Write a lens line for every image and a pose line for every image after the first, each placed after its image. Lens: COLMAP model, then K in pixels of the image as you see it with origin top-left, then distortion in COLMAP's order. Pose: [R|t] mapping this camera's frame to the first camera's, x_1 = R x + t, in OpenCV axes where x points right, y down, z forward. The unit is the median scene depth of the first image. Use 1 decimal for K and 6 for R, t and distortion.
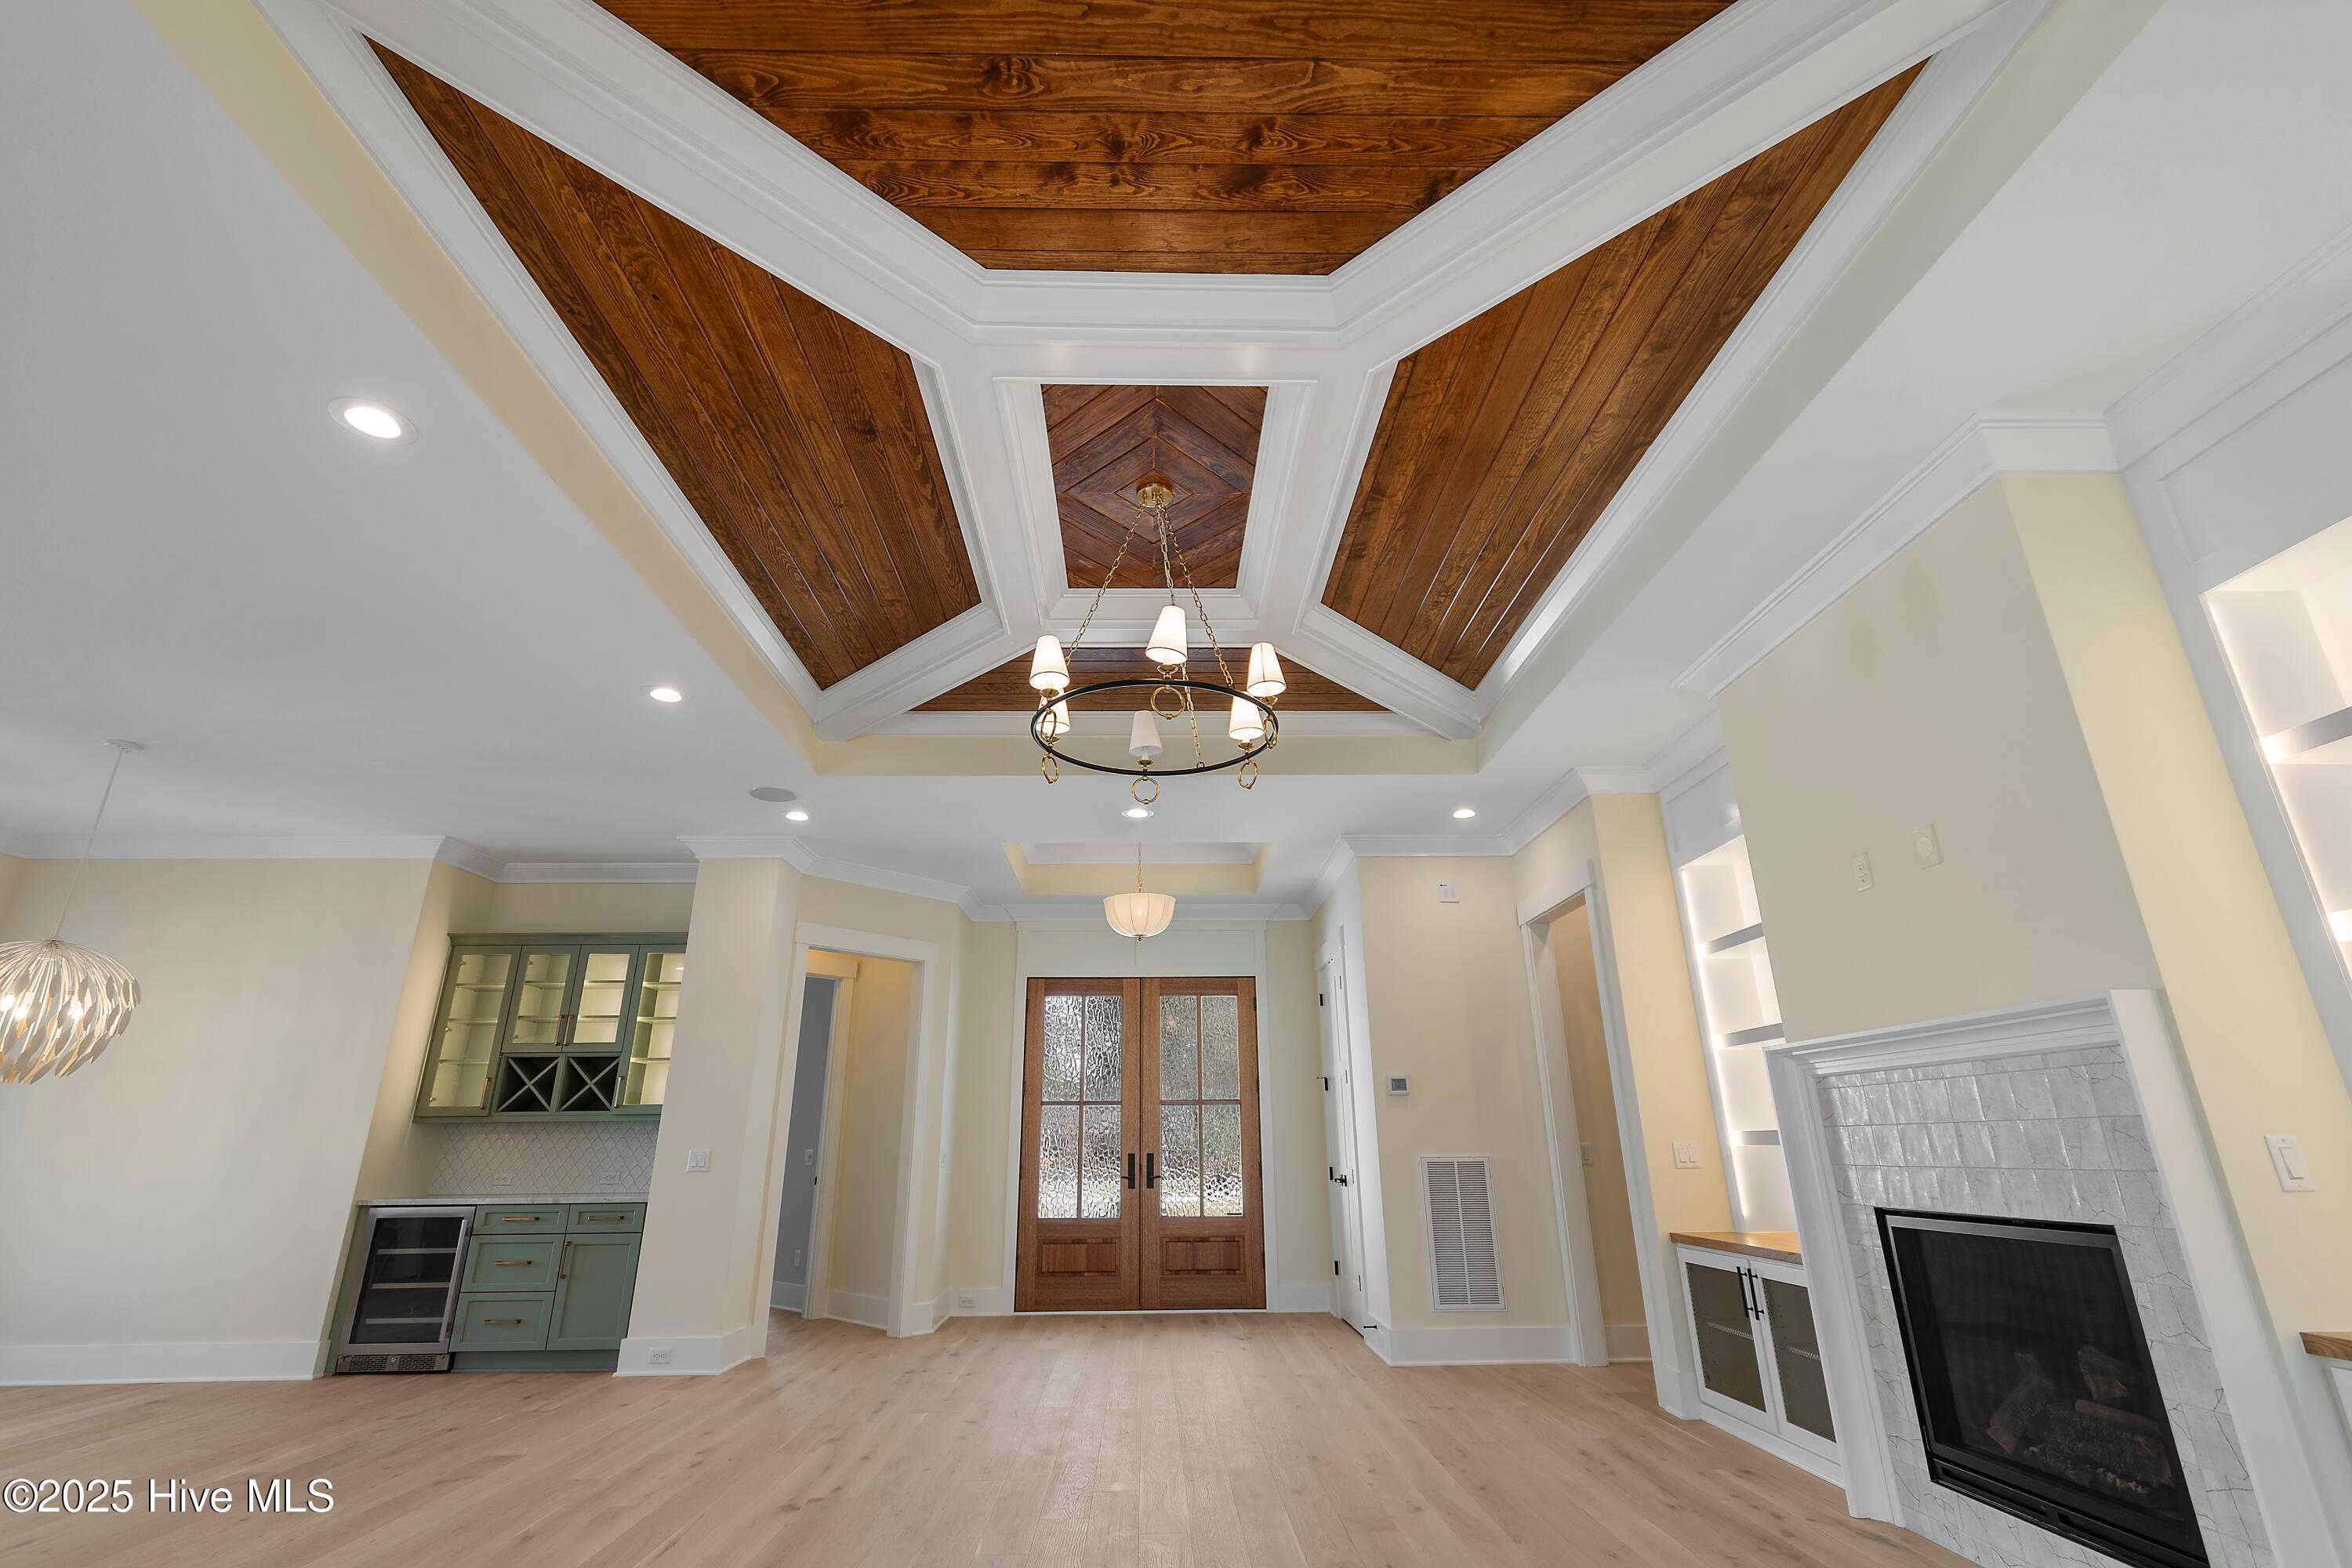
lens RADIAL K [[1047.5, 0, 1176.0], [0, 1047.5, 784.0], [0, 0, 1]] dist [0.002076, -0.000212]
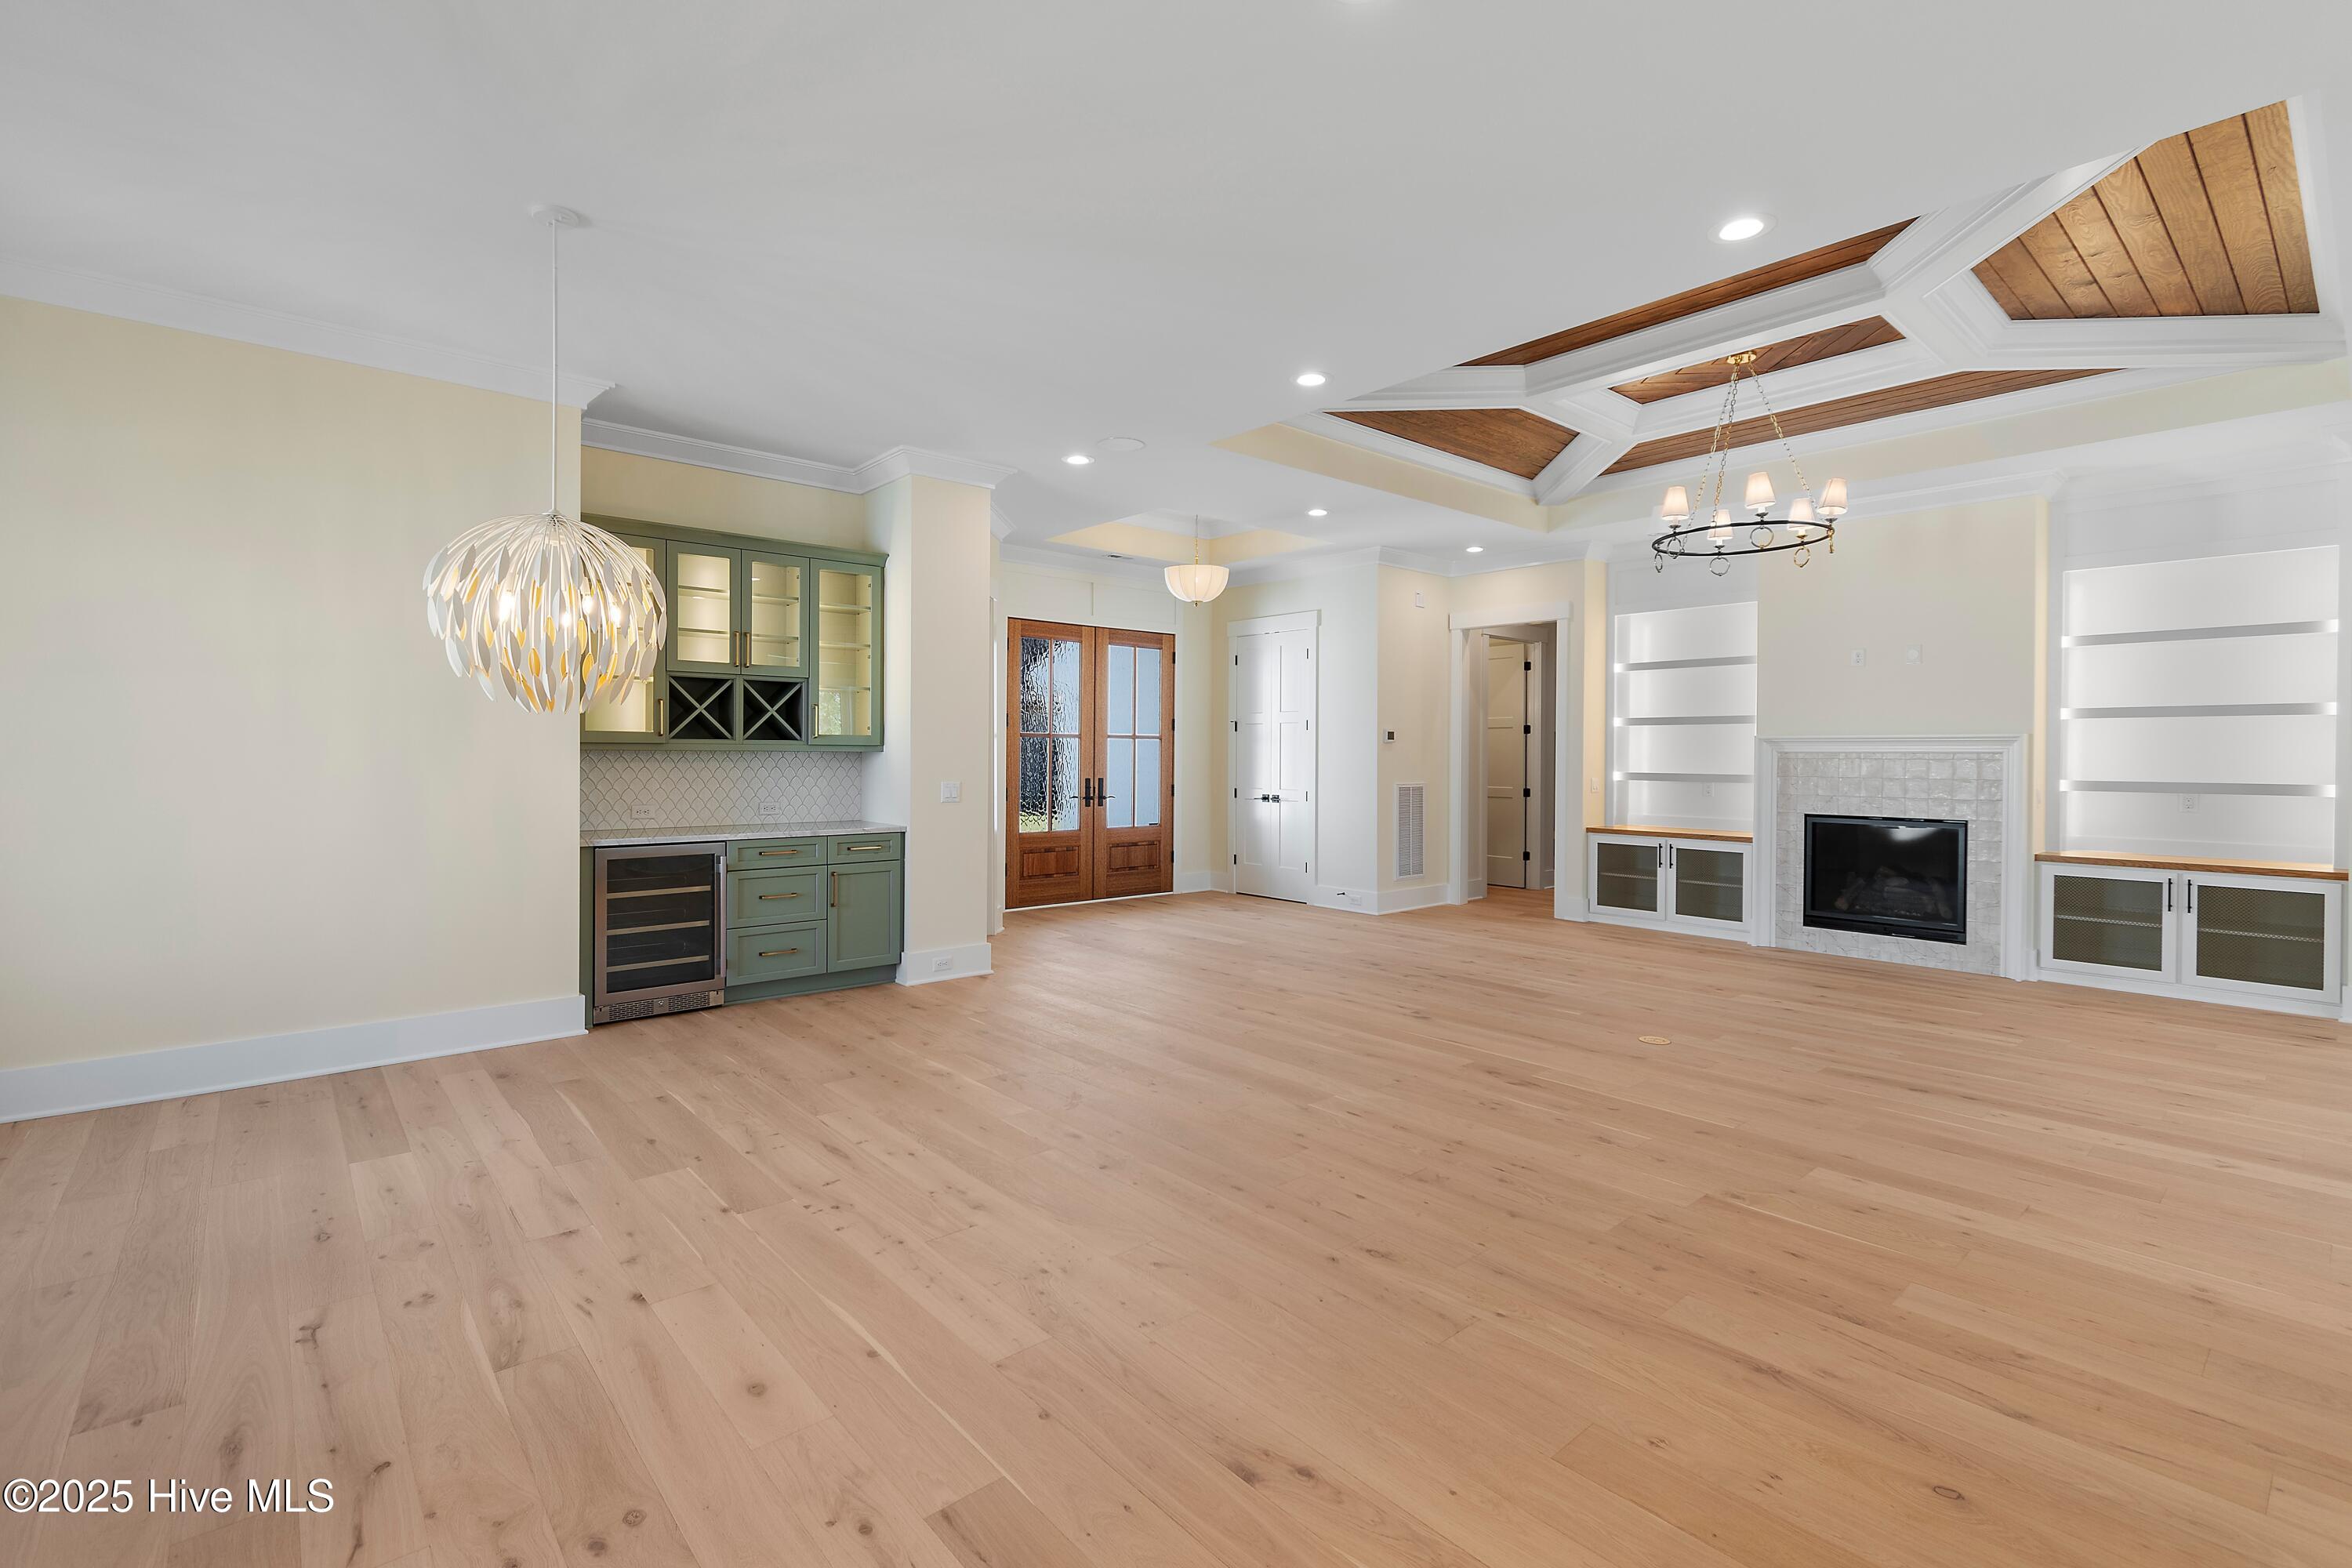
lens RADIAL K [[1044.3, 0, 1174.3], [0, 1044.3, 762.7], [0, 0, 1]] dist [0.000625, -0.000842]
pose [[0.775247, 0.007587, 0.631612, -0.902688], [-0.218843, 0.941224, 0.257305, 0.026336], [-0.592537, -0.337699, 0.731341, 0.142128]]
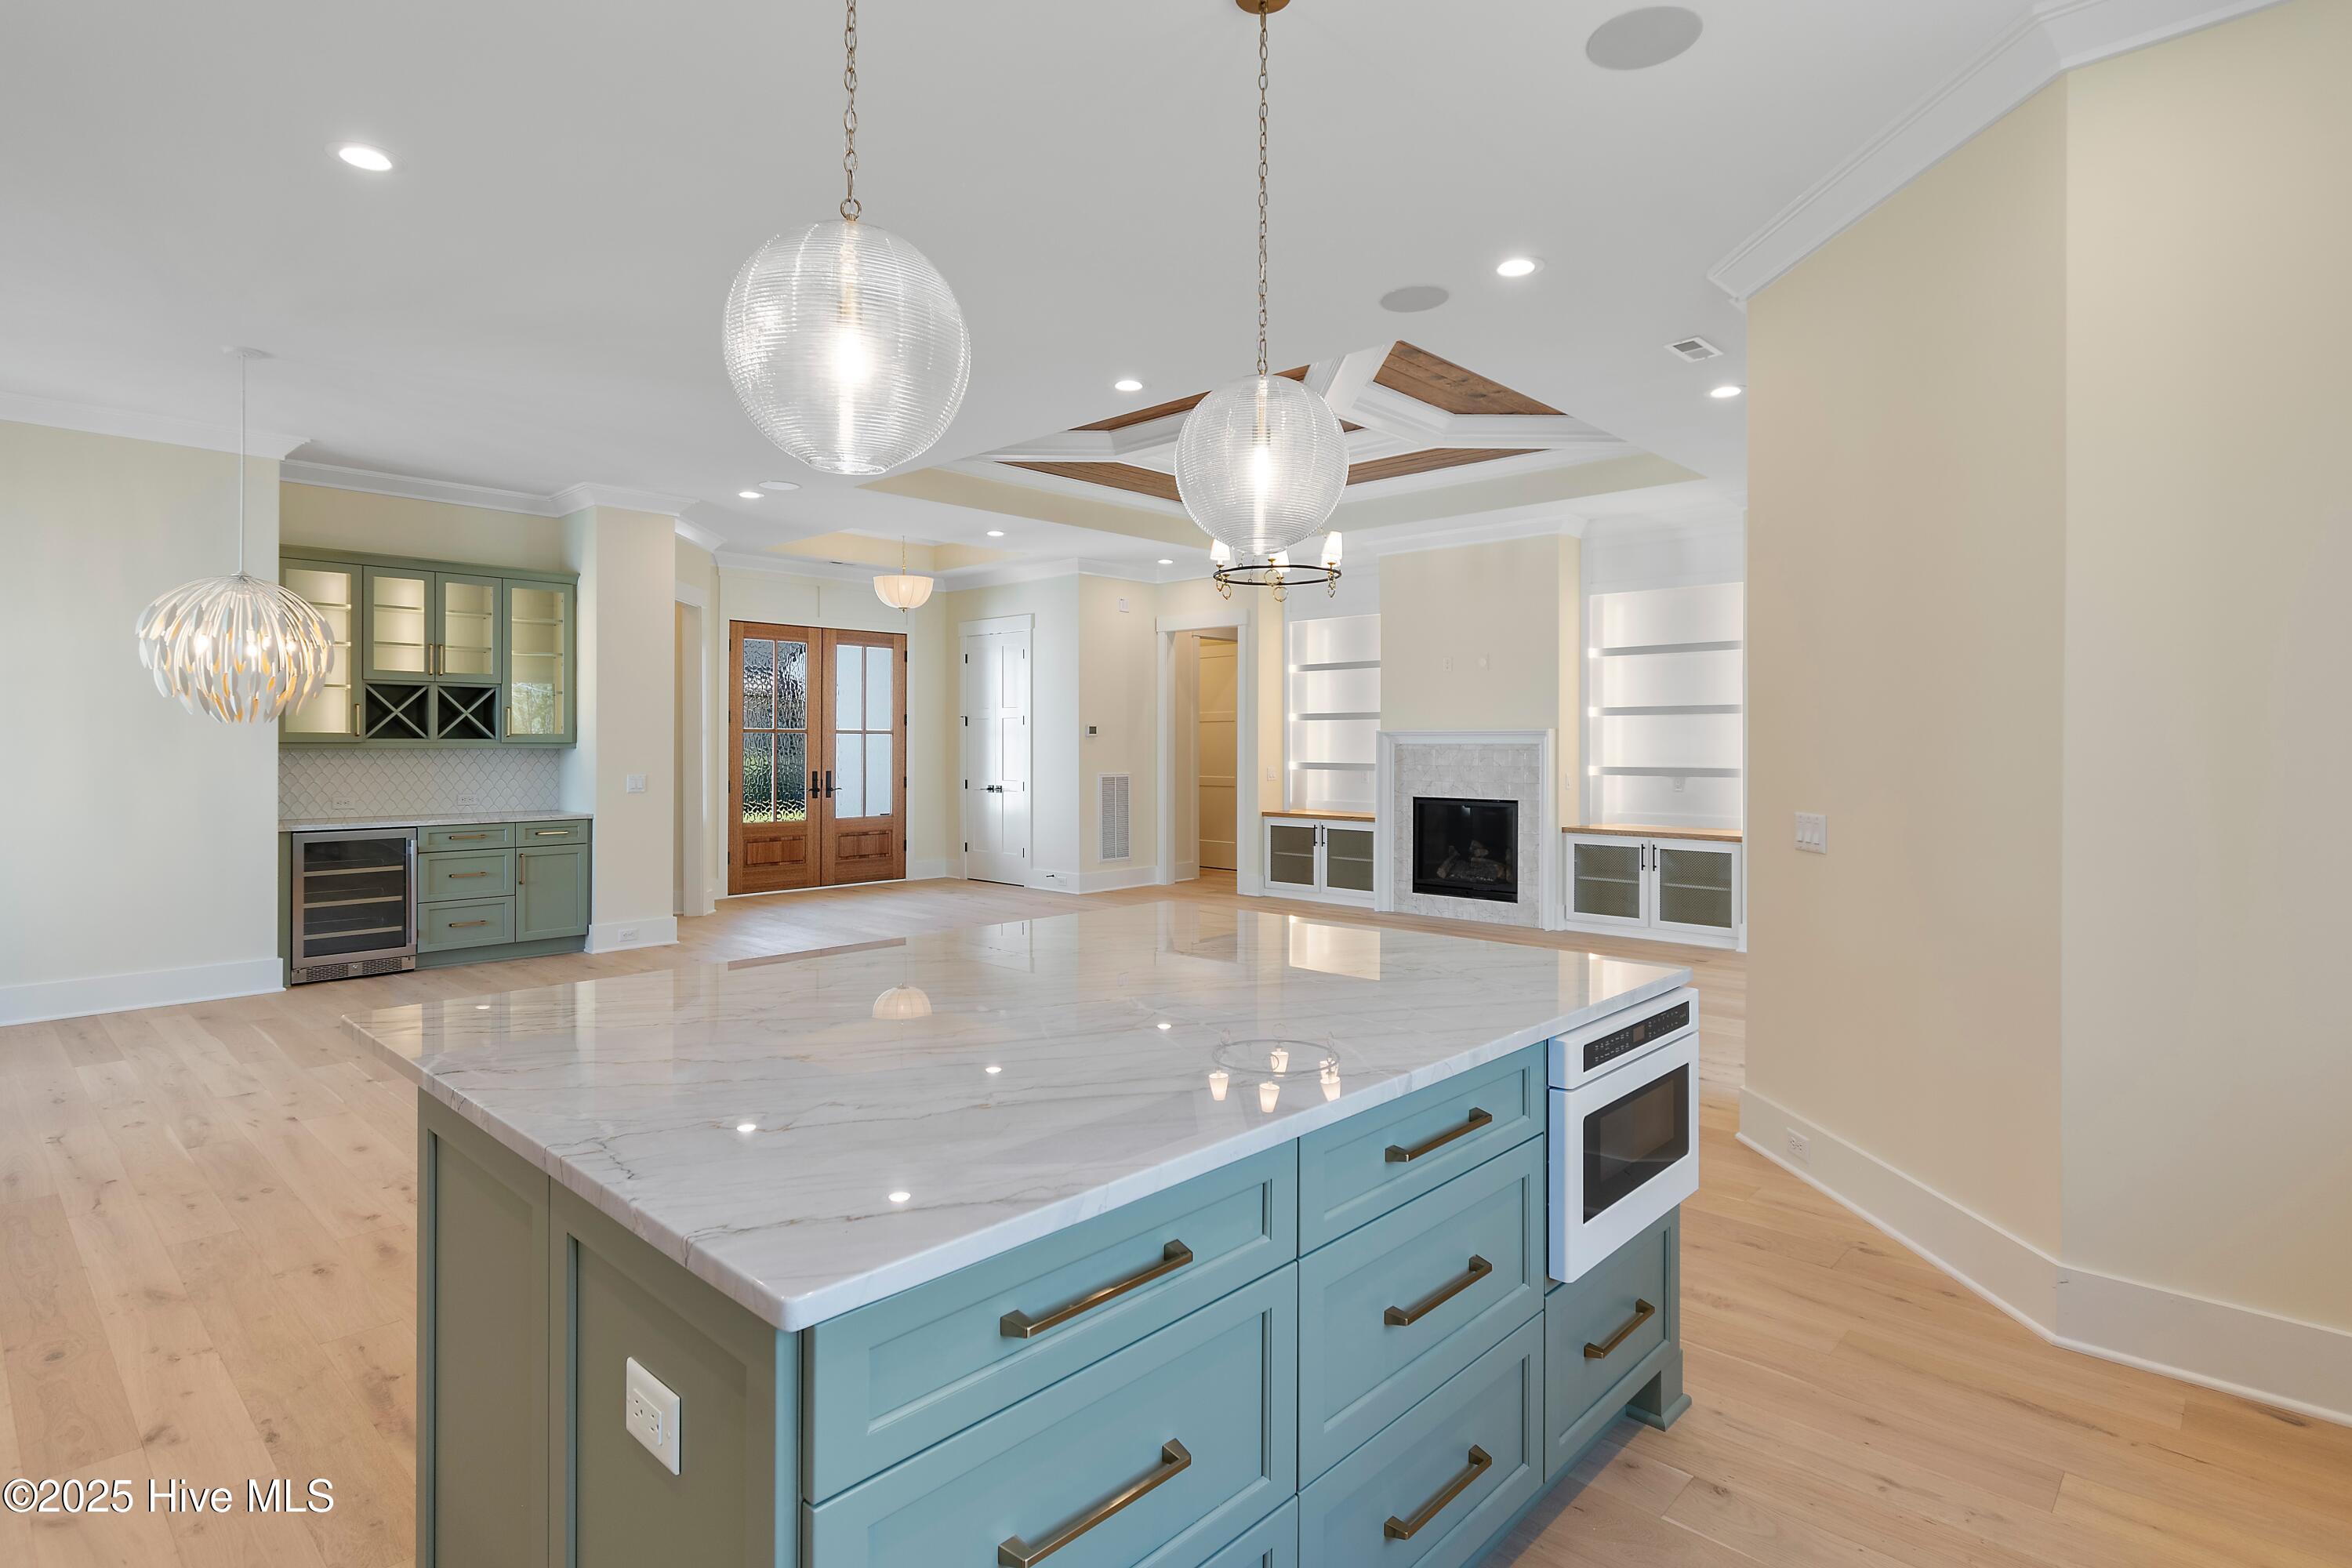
lens RADIAL K [[1173.5, 0, 1175.8], [0, 1173.5, 745.3], [0, 0, 1]] dist [-0.001809, -0.002384]
pose [[0.704040, 0.008730, 0.710107, -0.929582], [-0.239455, 0.944286, 0.225800, -0.108890], [-0.668573, -0.329011, 0.666905, -0.232667]]
